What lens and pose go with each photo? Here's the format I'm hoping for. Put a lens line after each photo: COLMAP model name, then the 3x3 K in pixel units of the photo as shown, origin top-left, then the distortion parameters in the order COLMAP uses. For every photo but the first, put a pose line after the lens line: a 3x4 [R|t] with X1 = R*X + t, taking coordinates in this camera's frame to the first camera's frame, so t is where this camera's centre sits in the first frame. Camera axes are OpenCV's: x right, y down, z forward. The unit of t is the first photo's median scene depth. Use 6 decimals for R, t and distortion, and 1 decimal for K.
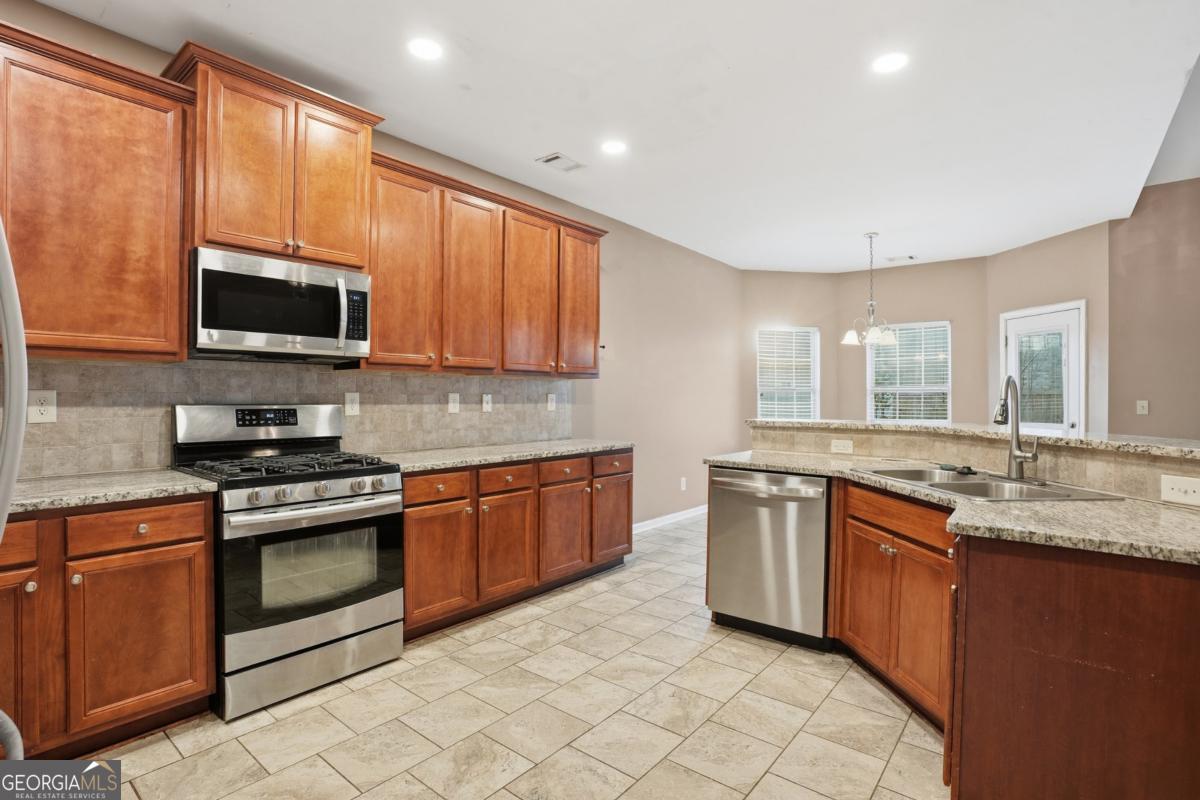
lens RADIAL K [[596.7, 0, 593.7], [0, 596.7, 396.5], [0, 0, 1]] dist [-0.068937, 0.030324]
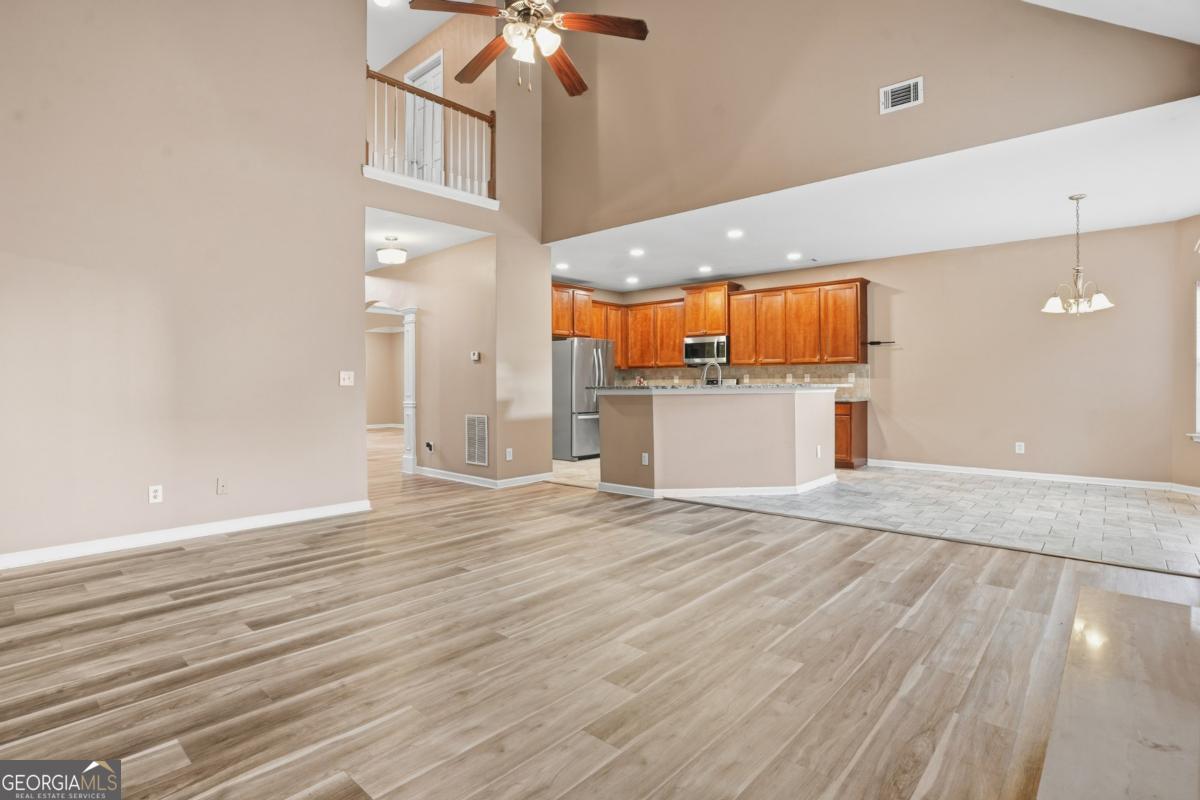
lens RADIAL K [[596.7, 0, 593.7], [0, 596.7, 396.5], [0, 0, 1]] dist [-0.068937, 0.030324]
pose [[-0.057492, 0.018926, -0.998167, 2.527601], [0.004063, 0.999816, 0.018723, 0.043805], [0.998338, -0.002979, -0.057558, 0.461013]]
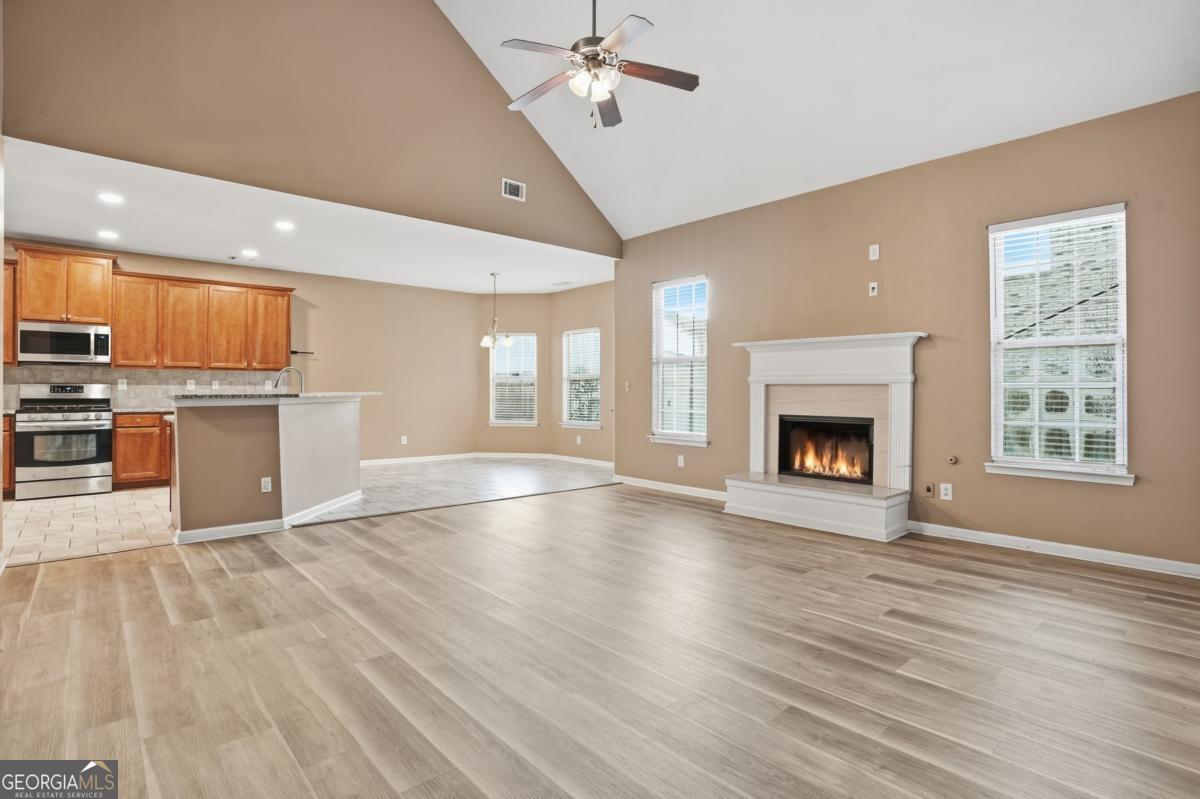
lens RADIAL K [[596.7, 0, 593.7], [0, 596.7, 396.0], [0, 0, 1]] dist [-0.068937, 0.030324]
pose [[0.986804, 0.000859, -0.161918, 1.689184], [0.000341, 0.999973, 0.007383, 0.041793], [0.161920, -0.007341, 0.986777, -0.828268]]
